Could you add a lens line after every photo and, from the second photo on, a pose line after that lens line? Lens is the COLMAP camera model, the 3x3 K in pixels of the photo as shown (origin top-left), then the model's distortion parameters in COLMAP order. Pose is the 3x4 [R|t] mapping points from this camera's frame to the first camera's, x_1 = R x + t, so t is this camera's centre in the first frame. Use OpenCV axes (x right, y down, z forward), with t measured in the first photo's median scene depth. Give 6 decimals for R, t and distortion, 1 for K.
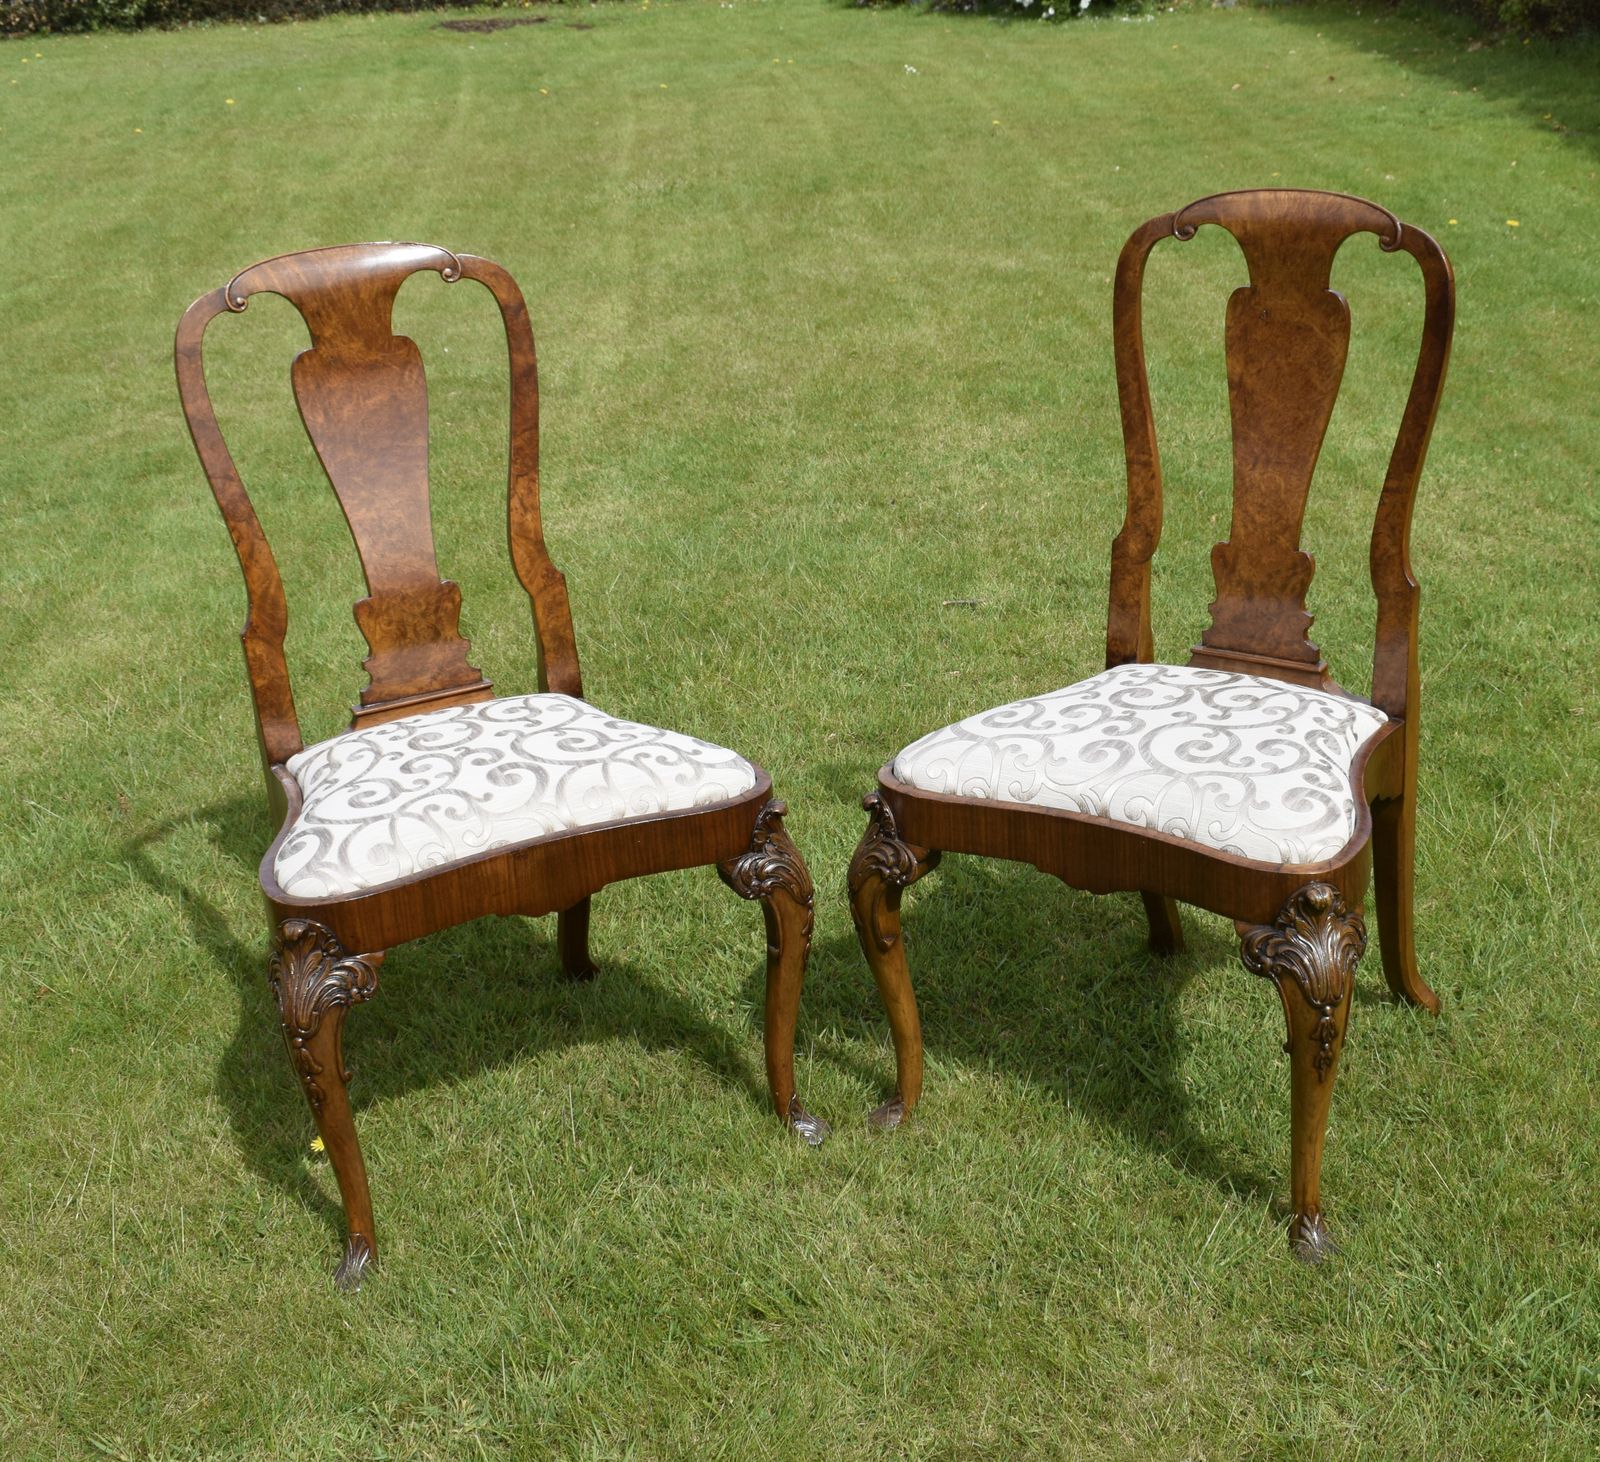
lens RADIAL K [[2300.0, 0, 917.7], [0, 2300.0, 678.1], [0, 0, 1]] dist [-0.021768, -0.022410]
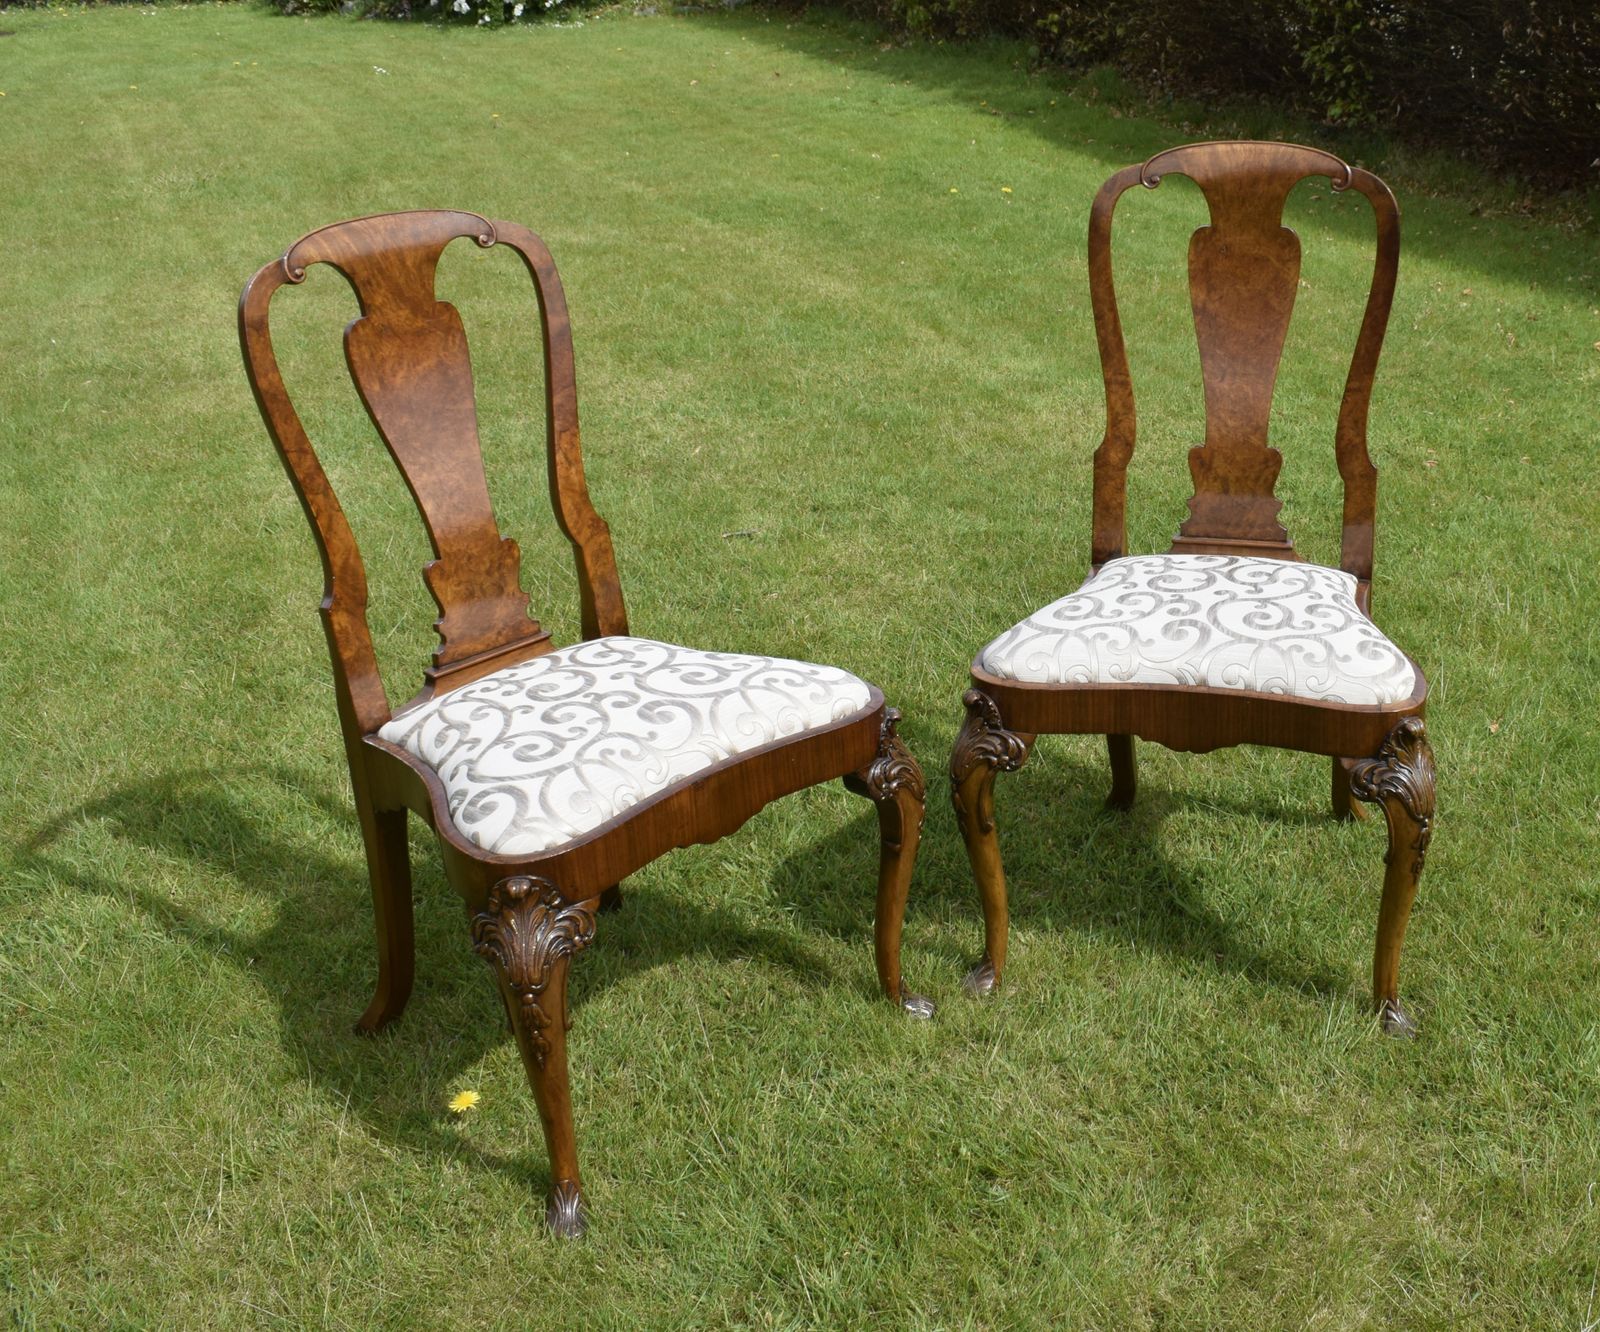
lens RADIAL K [[1977.3, 0, 1070.5], [0, 1977.3, 566.1], [0, 0, 1]] dist [-0.019835, 0.011609]
pose [[0.928252, -0.093425, 0.360028, -0.303863], [0.098842, 0.995097, 0.003380, -0.008192], [-0.358579, 0.032448, 0.932935, 0.091267]]
